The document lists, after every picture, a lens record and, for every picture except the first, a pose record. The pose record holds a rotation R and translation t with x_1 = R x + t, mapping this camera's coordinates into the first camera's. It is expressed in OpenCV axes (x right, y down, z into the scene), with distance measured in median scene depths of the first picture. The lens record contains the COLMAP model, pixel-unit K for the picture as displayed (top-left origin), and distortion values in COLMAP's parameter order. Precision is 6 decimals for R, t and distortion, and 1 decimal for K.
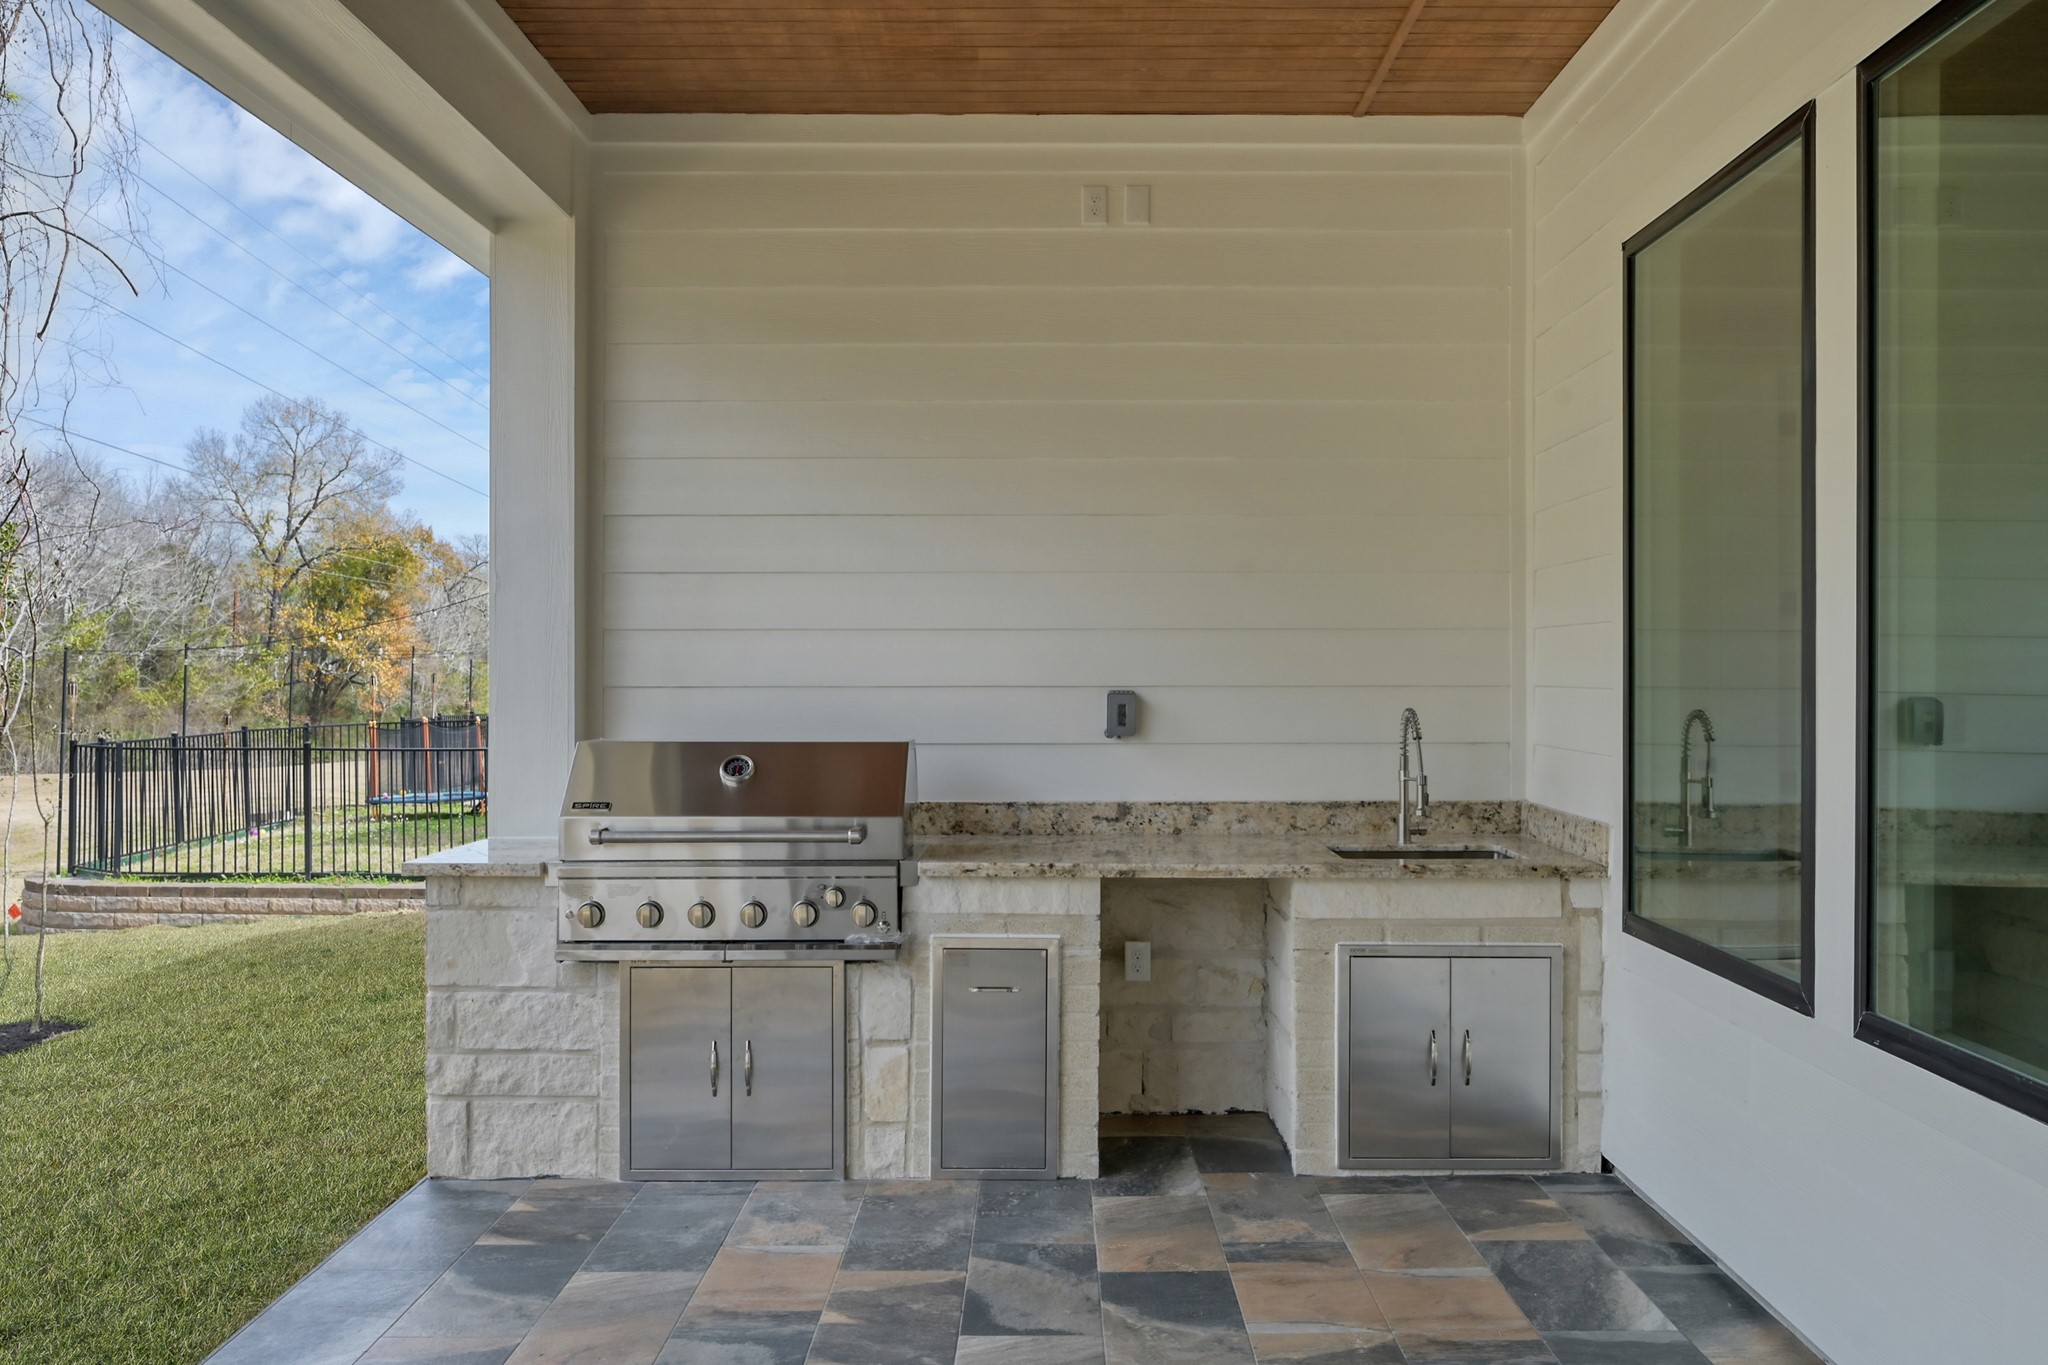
lens RADIAL K [[1794.0, 0, 1031.3], [0, 1794.0, 677.0], [0, 0, 1]] dist [-0.004254, 0.003172]
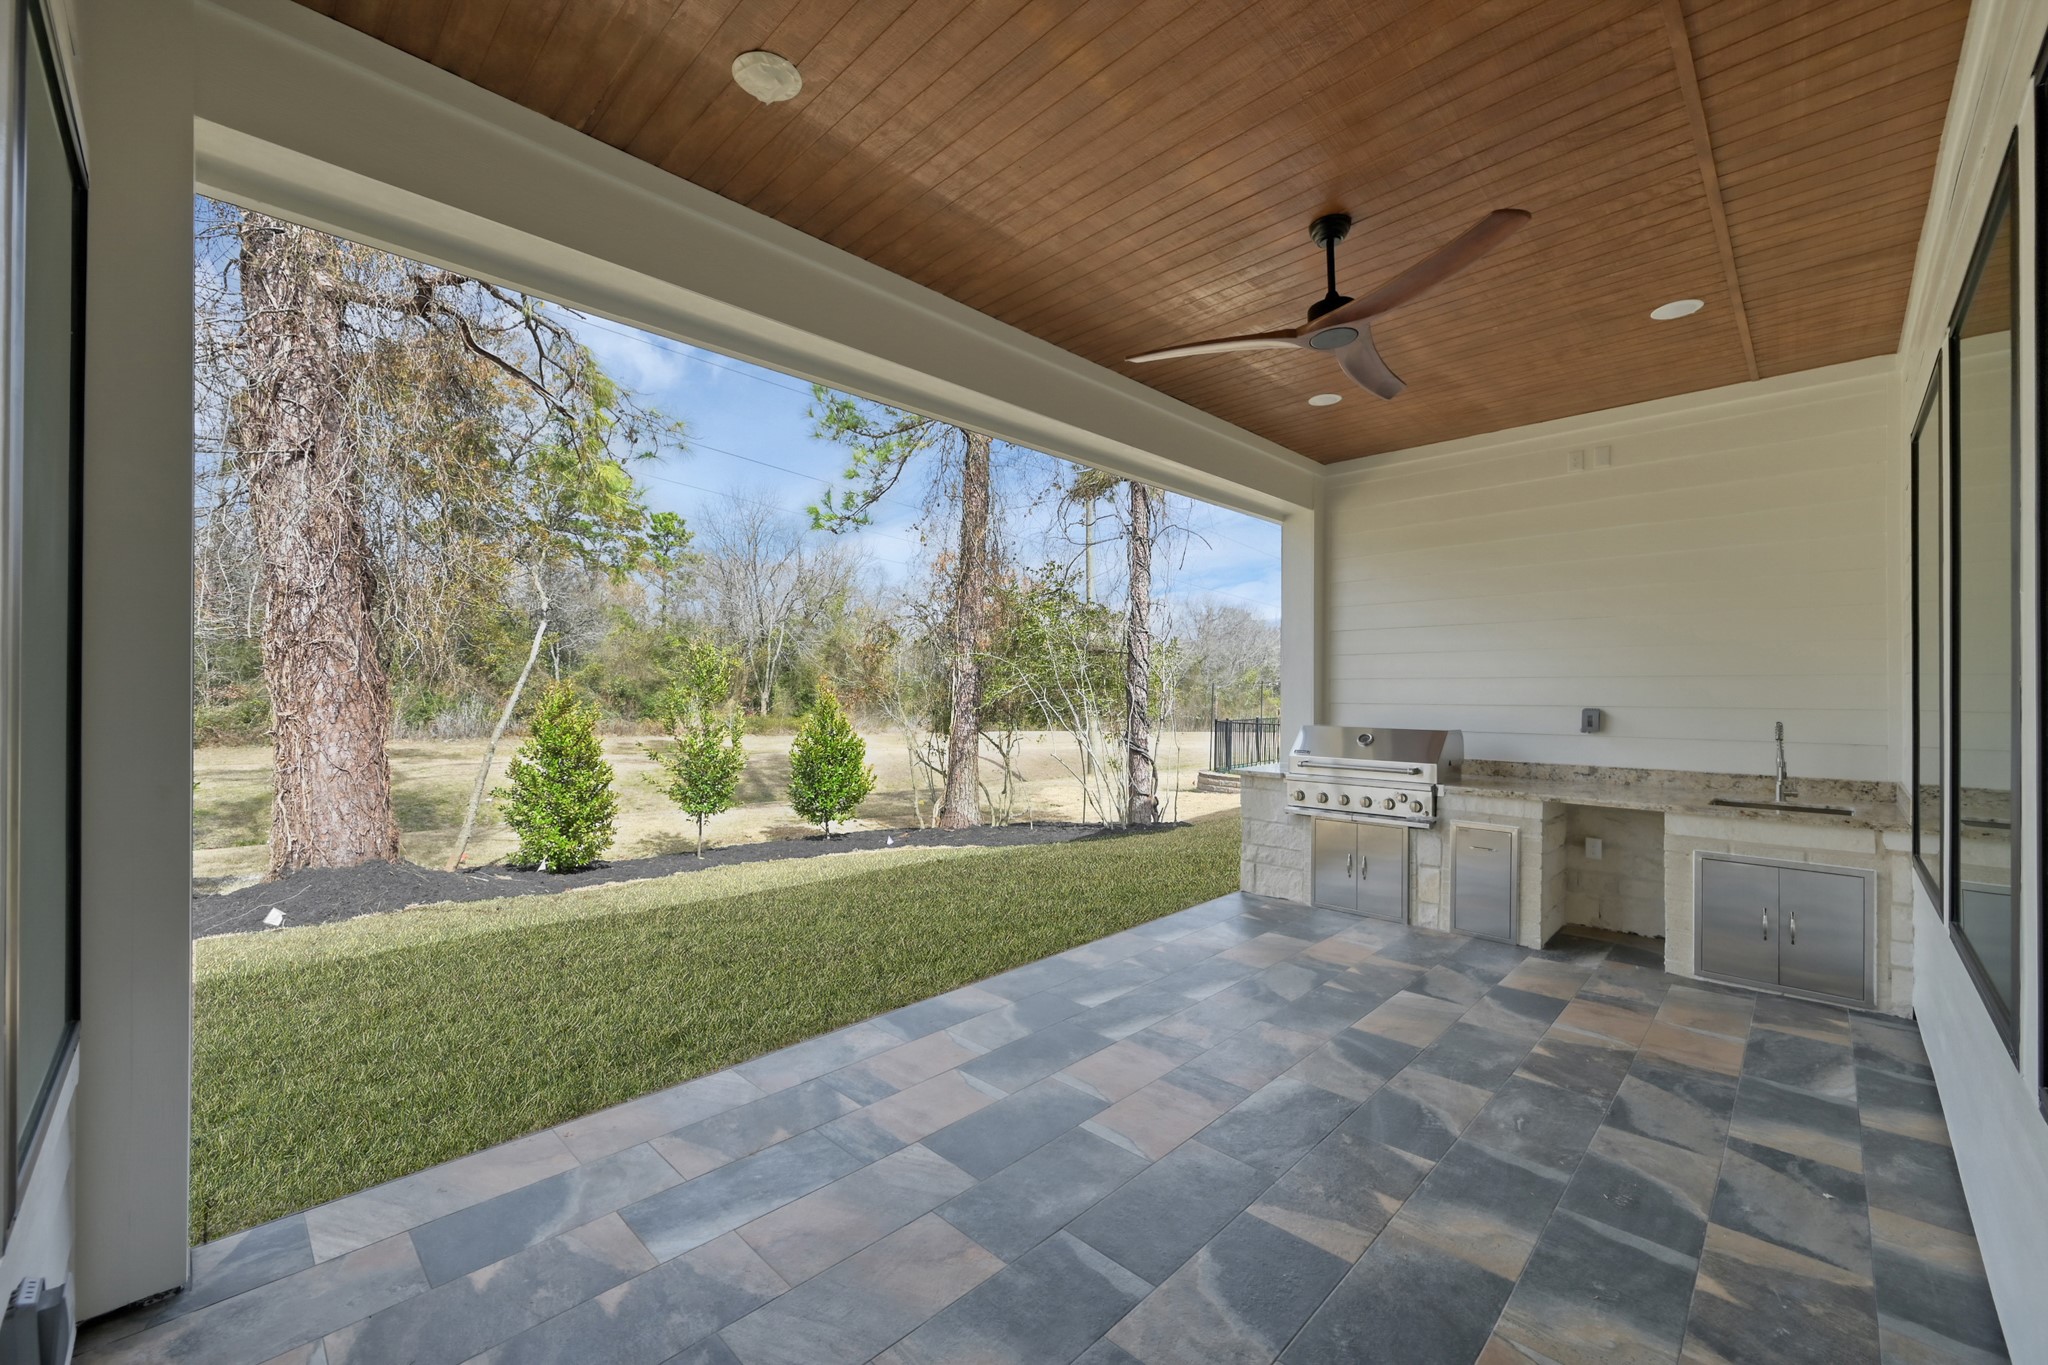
lens RADIAL K [[804.2, 0, 1024.1], [0, 804.2, 682.0], [0, 0, 1]] dist [-0.002914, -0.000202]
pose [[0.712549, -0.004755, -0.701606, 0.256789], [-0.005038, 0.999917, -0.011894, -0.008805], [0.701604, 0.012010, 0.712466, -0.057145]]
